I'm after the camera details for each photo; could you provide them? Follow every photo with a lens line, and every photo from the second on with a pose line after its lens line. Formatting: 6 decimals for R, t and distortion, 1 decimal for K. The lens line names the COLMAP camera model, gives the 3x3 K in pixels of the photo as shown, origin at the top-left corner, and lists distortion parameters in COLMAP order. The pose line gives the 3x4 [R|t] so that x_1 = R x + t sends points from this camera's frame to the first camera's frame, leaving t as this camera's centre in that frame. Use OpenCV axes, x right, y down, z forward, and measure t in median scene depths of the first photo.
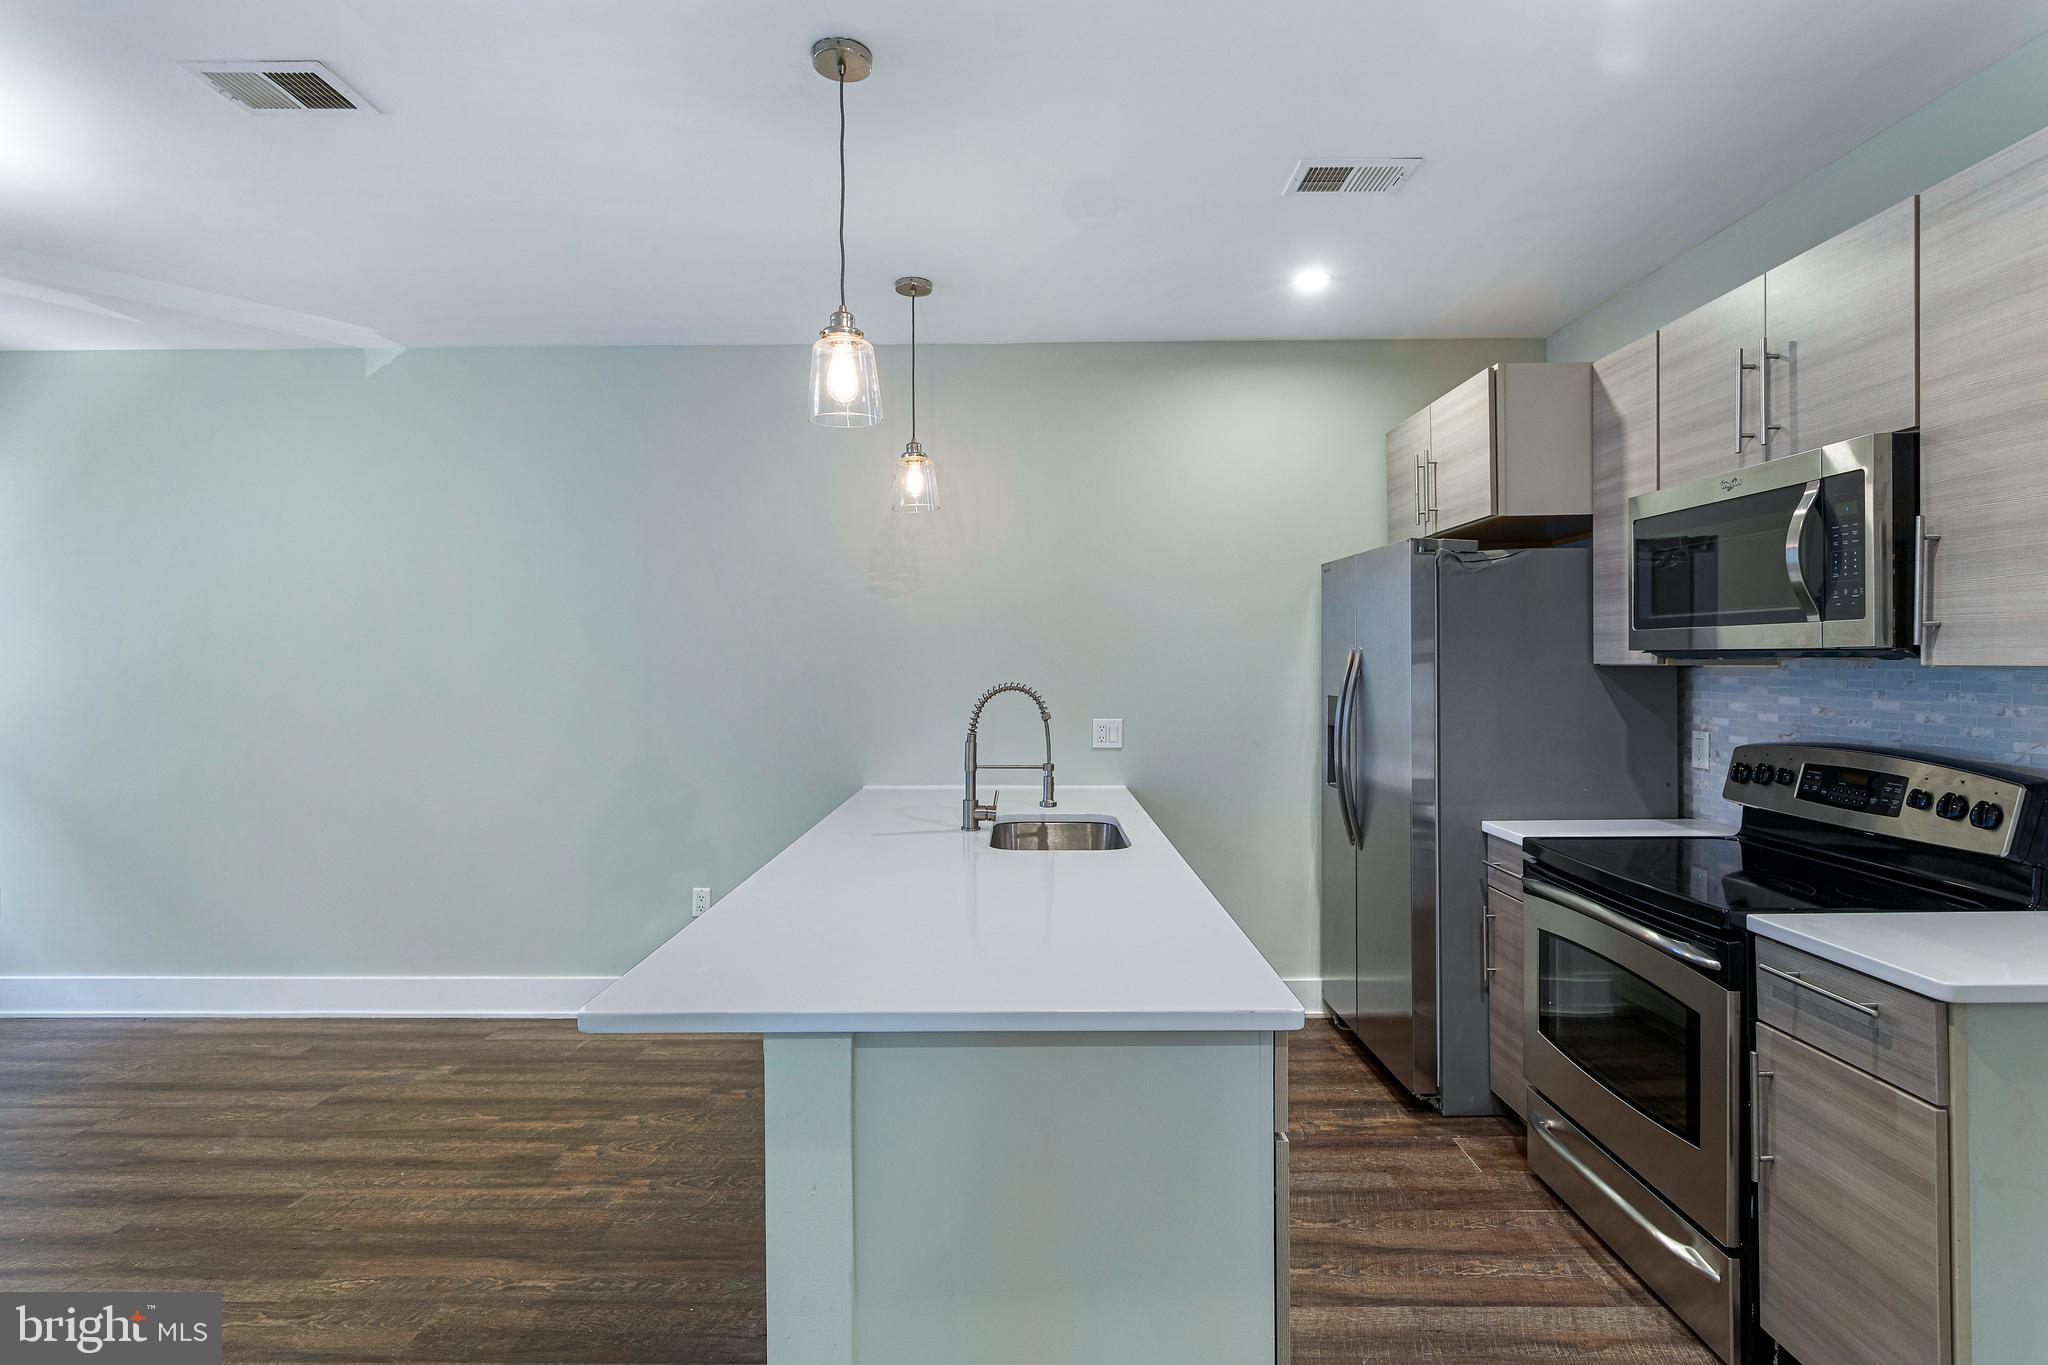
lens RADIAL K [[967.7, 0, 1031.9], [0, 967.7, 661.4], [0, 0, 1]] dist [0.001475, -0.000236]
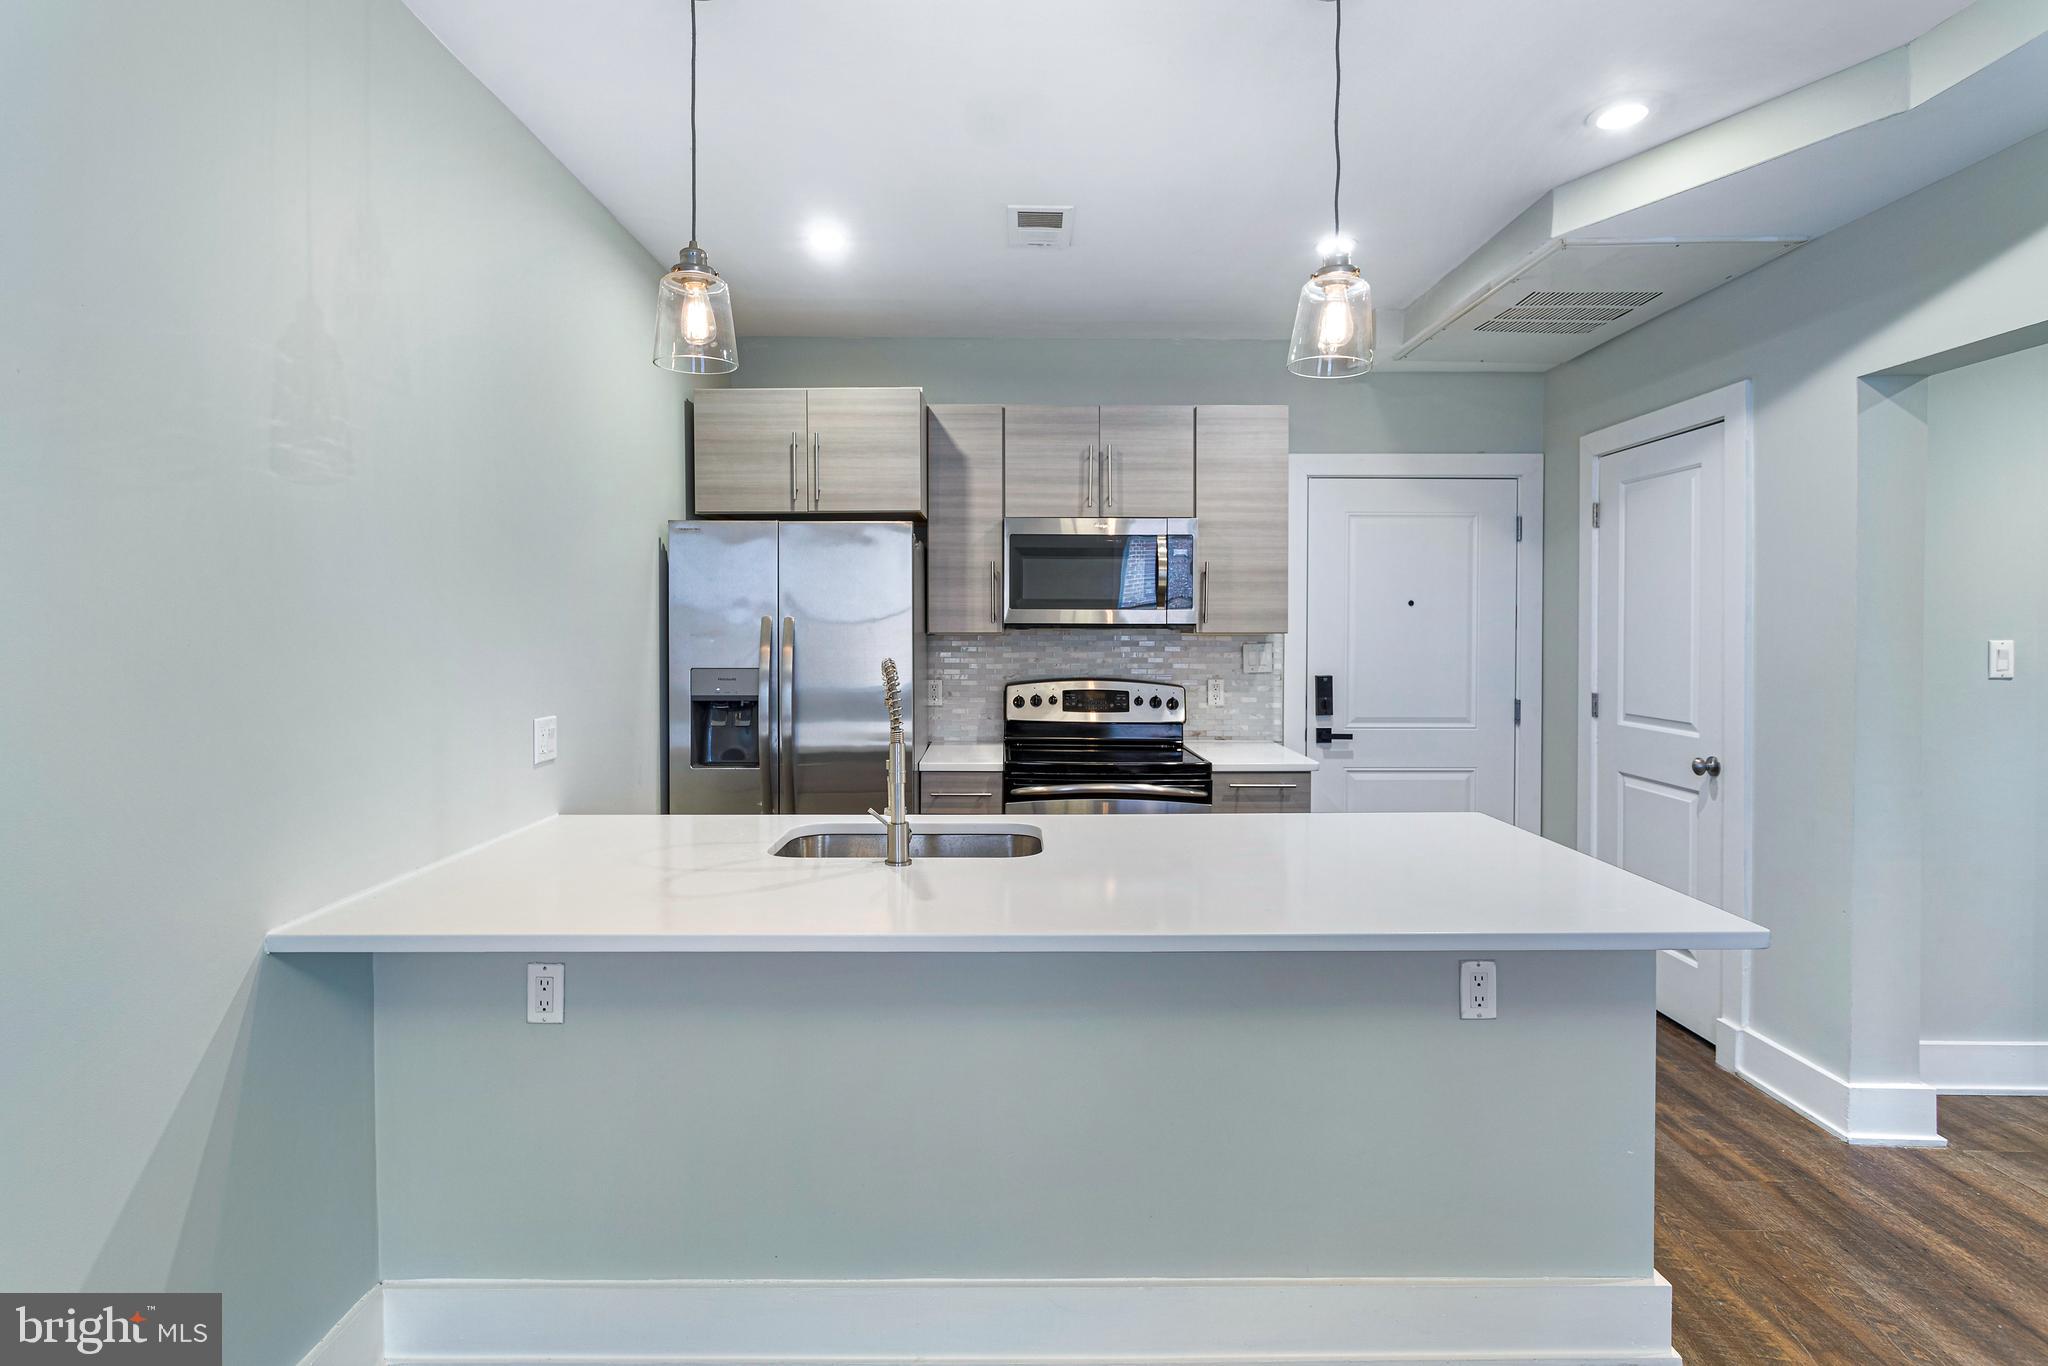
lens RADIAL K [[967.7, 0, 1031.9], [0, 967.7, 661.9], [0, 0, 1]] dist [0.001475, -0.000236]
pose [[0.003406, -0.031549, 0.999496, -0.951043], [0.000923, 0.999502, 0.031546, 0.000550], [-0.999994, 0.000815, 0.003434, 1.089729]]
